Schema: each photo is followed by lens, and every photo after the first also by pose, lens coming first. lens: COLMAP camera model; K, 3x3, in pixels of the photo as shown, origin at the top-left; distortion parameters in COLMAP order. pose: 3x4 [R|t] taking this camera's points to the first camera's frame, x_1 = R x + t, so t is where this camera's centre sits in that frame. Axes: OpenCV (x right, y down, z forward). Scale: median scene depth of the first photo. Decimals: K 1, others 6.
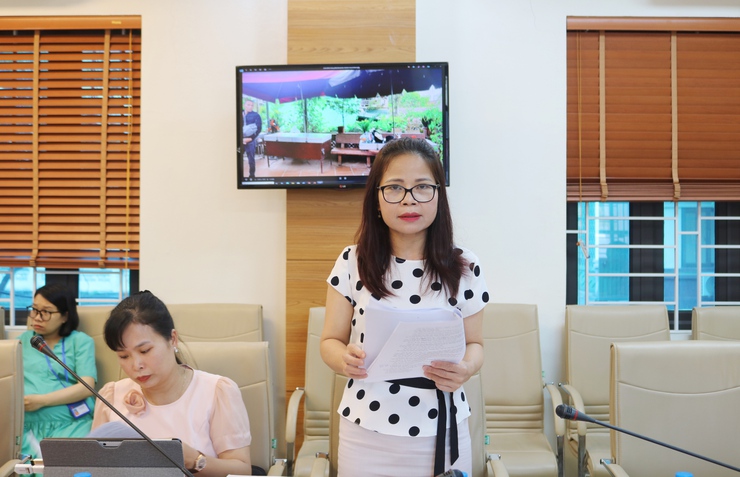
lens RADIAL K [[560.8, 0, 370.0], [0, 560.8, 238.5], [0, 0, 1]] dist [-0.014651, -0.001455]
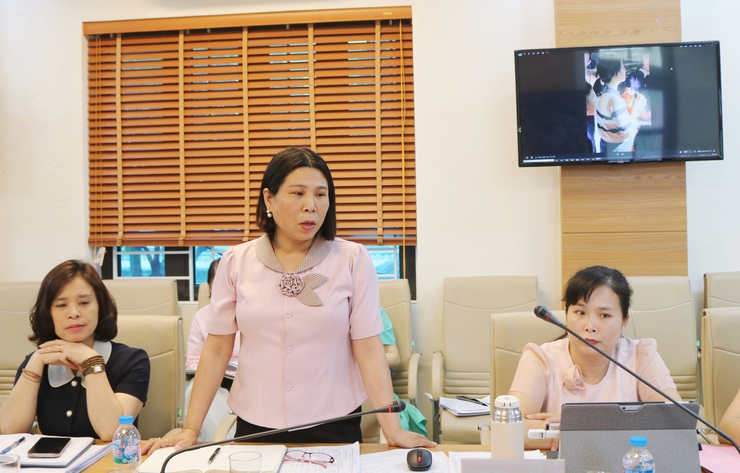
lens RADIAL K [[530.5, 0, 434.5], [0, 530.5, 214.3], [0, 0, 1]] dist [-0.032342, 0.000752]
pose [[0.998844, -0.021396, -0.043052, -0.330031], [0.021269, 0.999768, -0.003404, 0.000473], [0.043115, 0.002484, 0.999067, 0.000269]]
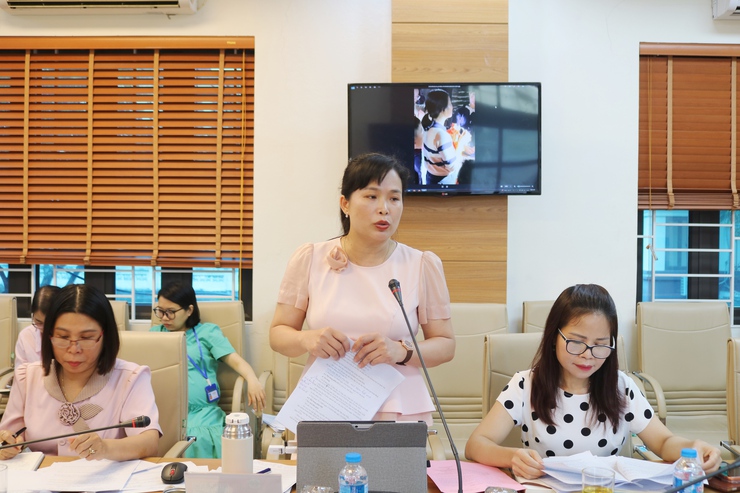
lens RADIAL K [[512.3, 0, 370.0], [0, 512.3, 246.5], [0, 0, 1]] dist [-0.043216, 0.029346]
pose [[0.999917, 0.005280, 0.011779, -0.192125], [-0.005397, 0.999937, 0.009862, 0.000557], [-0.011726, -0.009925, 0.999882, -0.002451]]
